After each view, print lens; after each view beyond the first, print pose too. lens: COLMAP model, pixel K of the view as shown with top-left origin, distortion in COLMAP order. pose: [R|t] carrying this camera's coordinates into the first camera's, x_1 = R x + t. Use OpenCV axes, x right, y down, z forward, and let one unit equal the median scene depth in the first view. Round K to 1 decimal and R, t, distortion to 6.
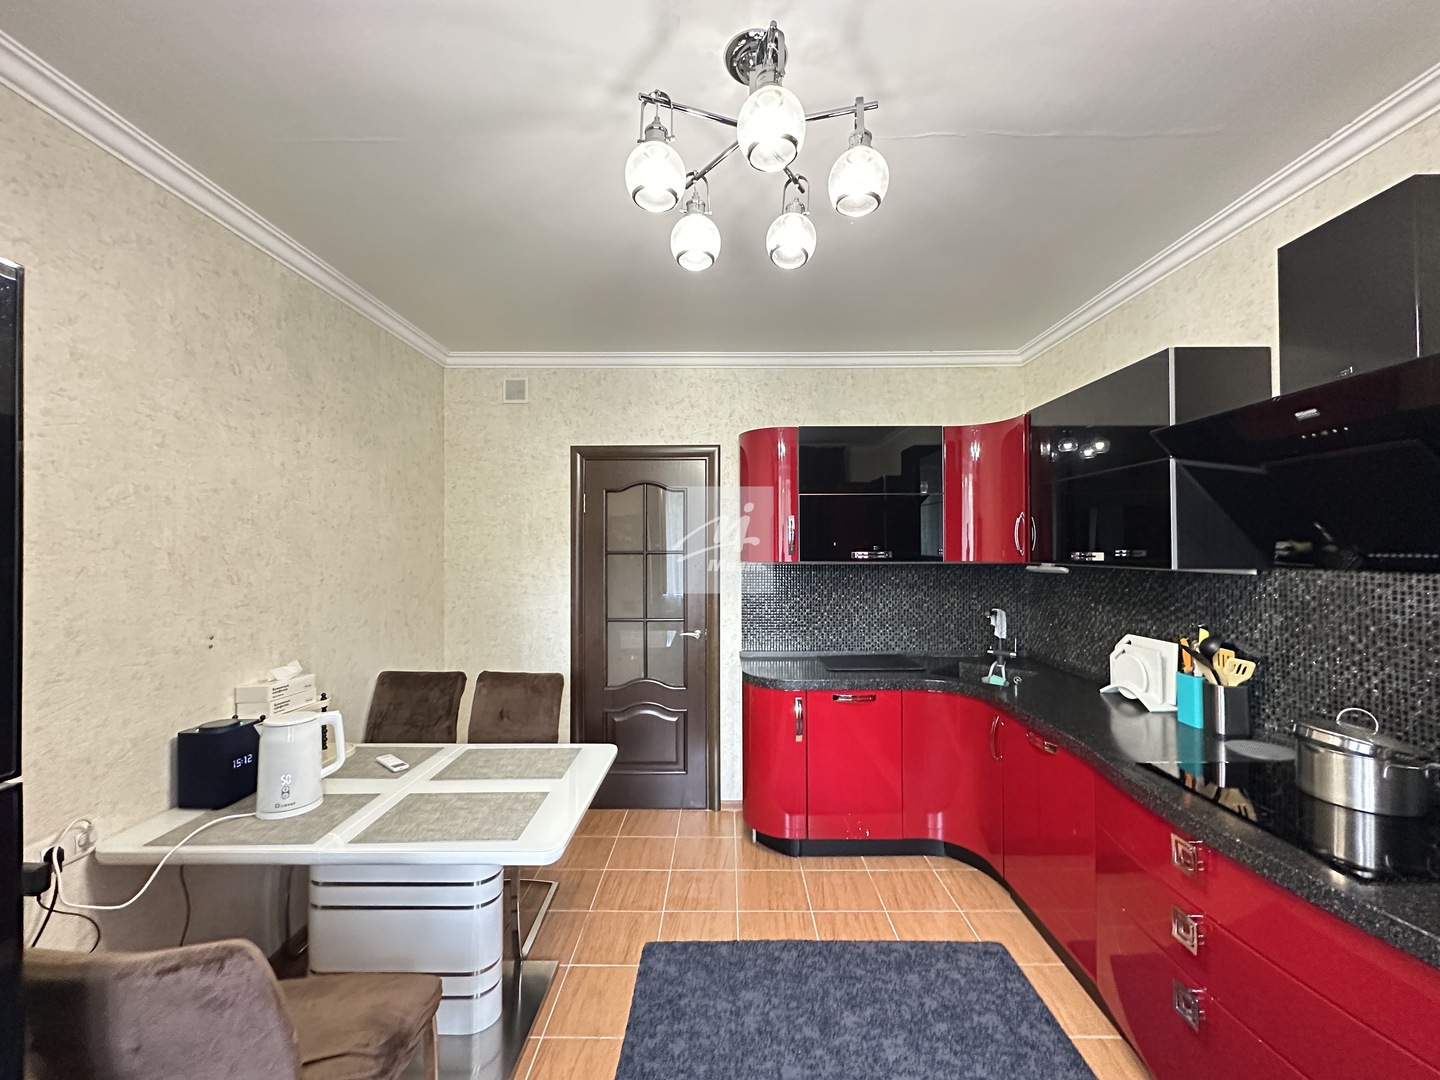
lens RADIAL K [[572.1, 0, 720.0], [0, 572.1, 540.0], [0, 0, 1]] dist [-0.000641, -0.000217]
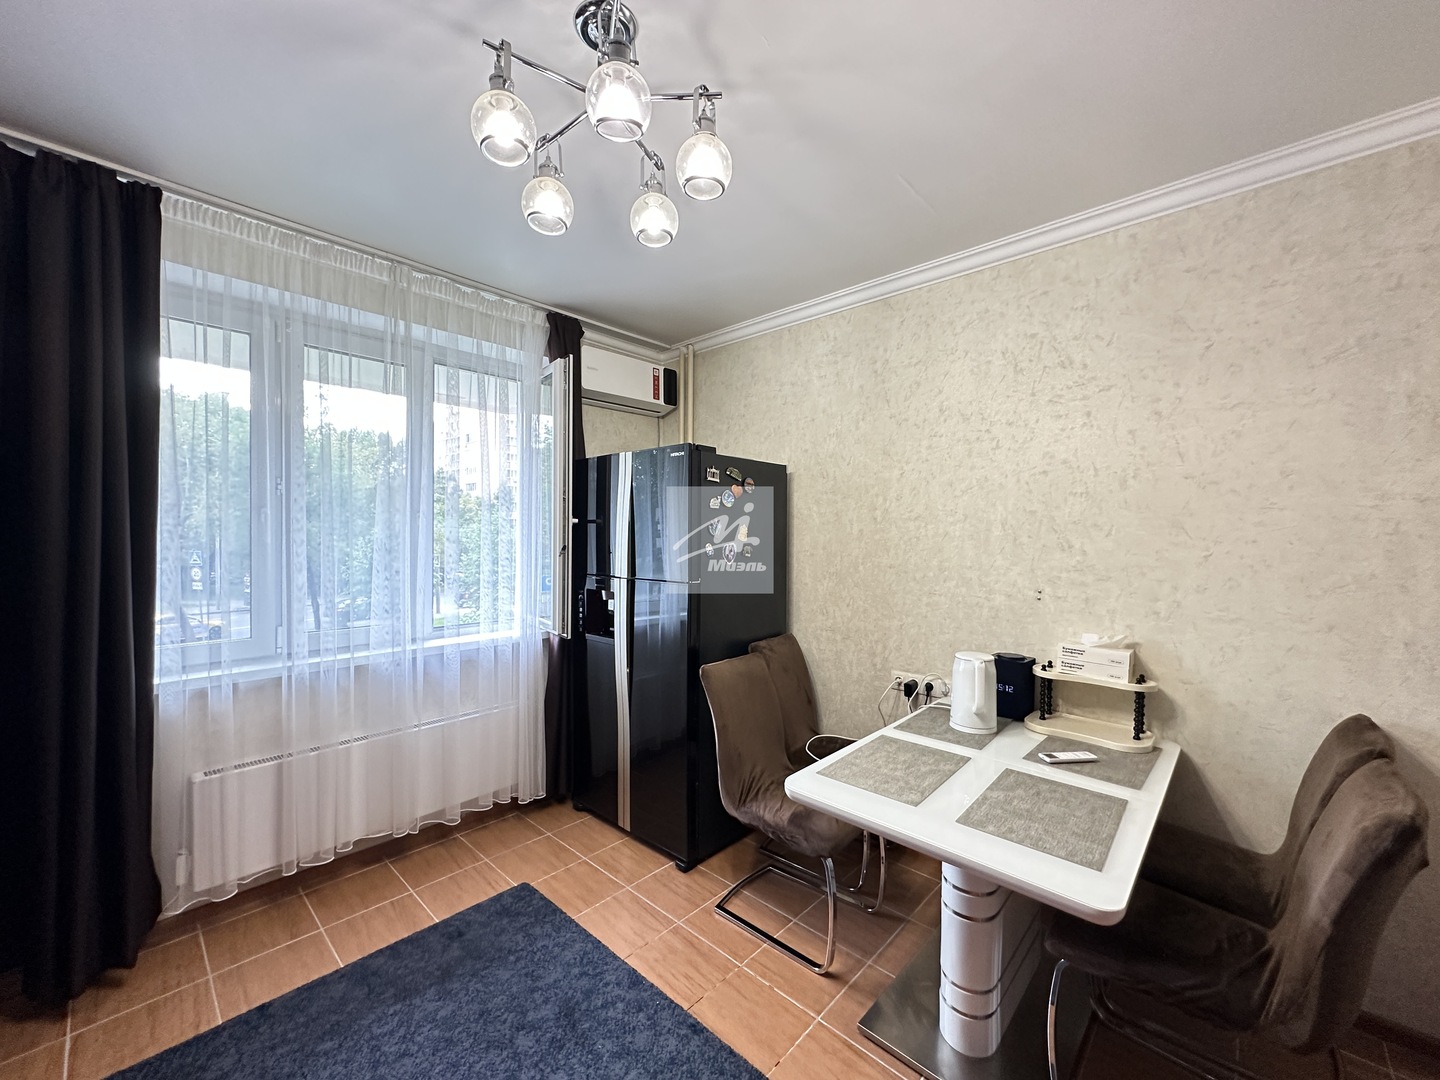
lens RADIAL K [[572.1, 0, 720.0], [0, 572.1, 540.0], [0, 0, 1]] dist [-0.000641, -0.000217]
pose [[-0.674689, 0.012445, -0.737997, 0.480595], [0.011071, 0.999916, 0.006741, 0.040359], [0.738019, -0.003622, -0.674770, 1.283423]]
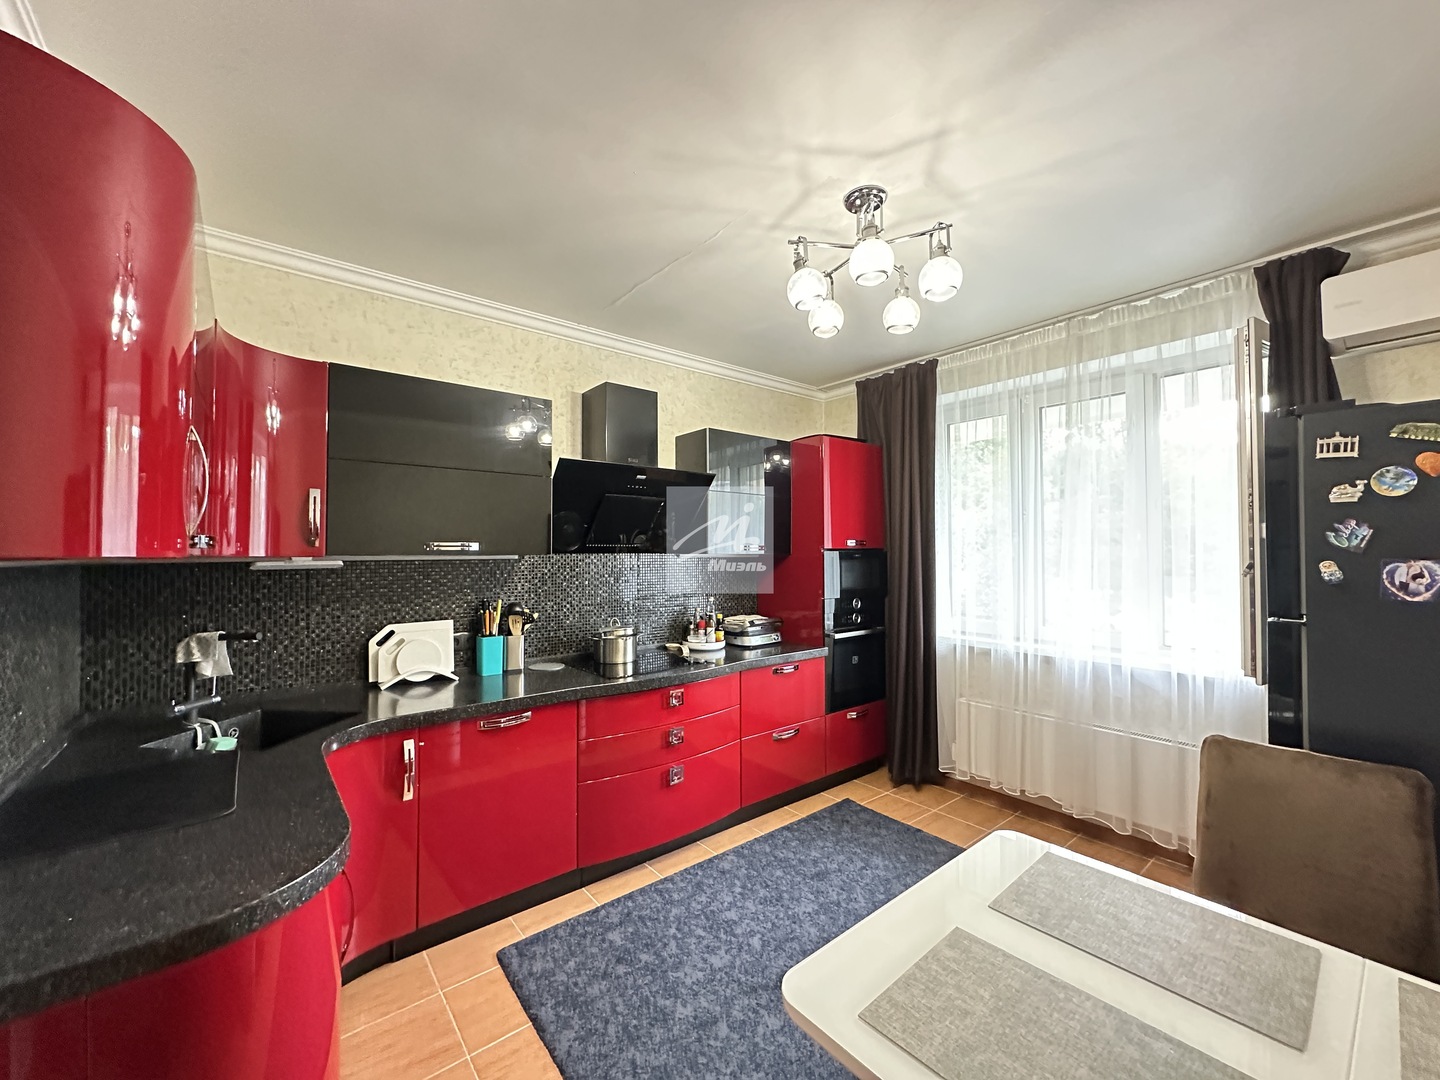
lens RADIAL K [[572.1, 0, 720.0], [0, 572.1, 540.0], [0, 0, 1]] dist [-0.000641, -0.000217]
pose [[-0.638086, 0.023734, 0.769599, -0.569780], [-0.005650, 0.999354, -0.035504, 0.060963], [-0.769944, -0.027003, -0.637540, 1.548500]]
